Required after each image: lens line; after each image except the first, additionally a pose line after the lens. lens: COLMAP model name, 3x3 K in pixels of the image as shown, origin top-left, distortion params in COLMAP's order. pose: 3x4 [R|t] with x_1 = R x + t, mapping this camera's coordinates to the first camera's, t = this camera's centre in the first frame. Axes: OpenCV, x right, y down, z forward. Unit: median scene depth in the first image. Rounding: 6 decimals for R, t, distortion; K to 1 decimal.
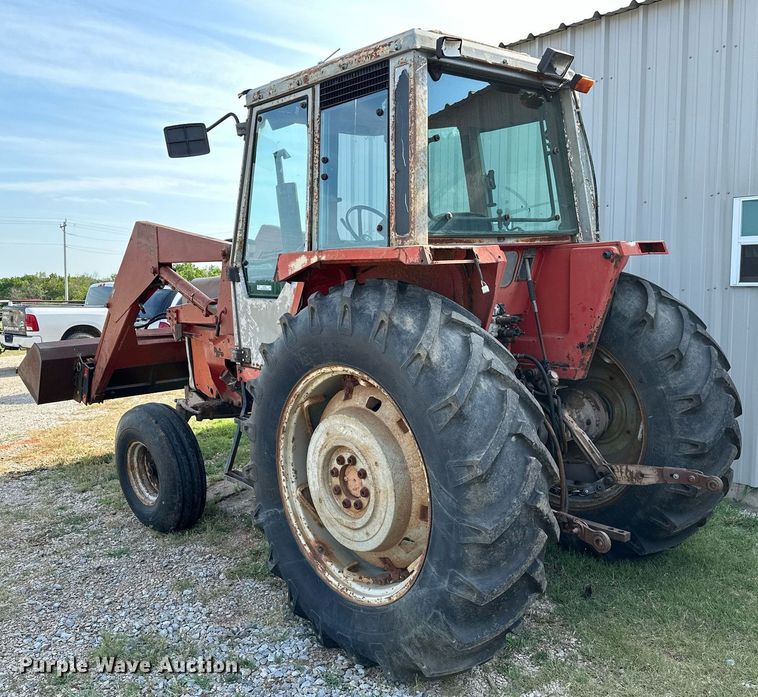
lens RADIAL K [[691.3, 0, 378.0], [0, 691.3, 349.7], [0, 0, 1]] dist [0.014268, 0.000000]
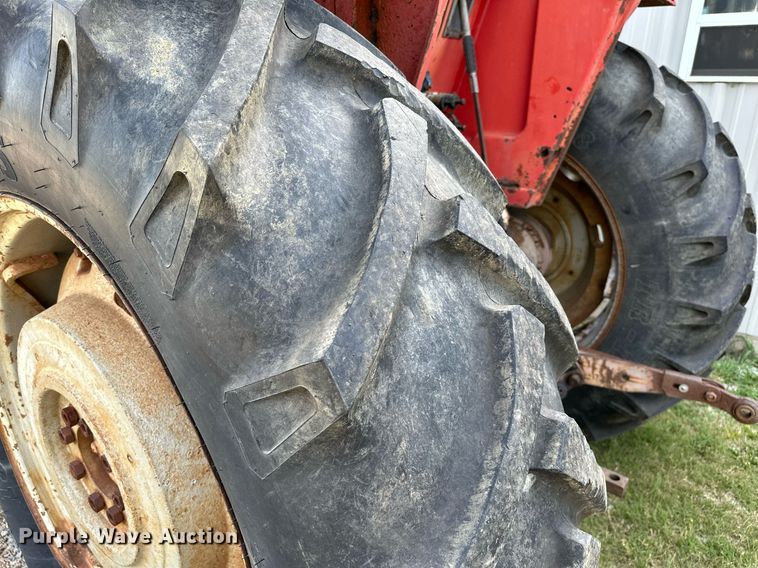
lens RADIAL K [[521.4, 0, 377.3], [0, 521.4, 291.1], [0, 0, 1]] dist [0.008835, -0.014708]
pose [[0.985707, -0.023510, 0.166819, 0.070511], [-0.020139, 0.966670, 0.255233, -0.002207], [-0.167260, -0.254945, 0.952380, 0.582320]]
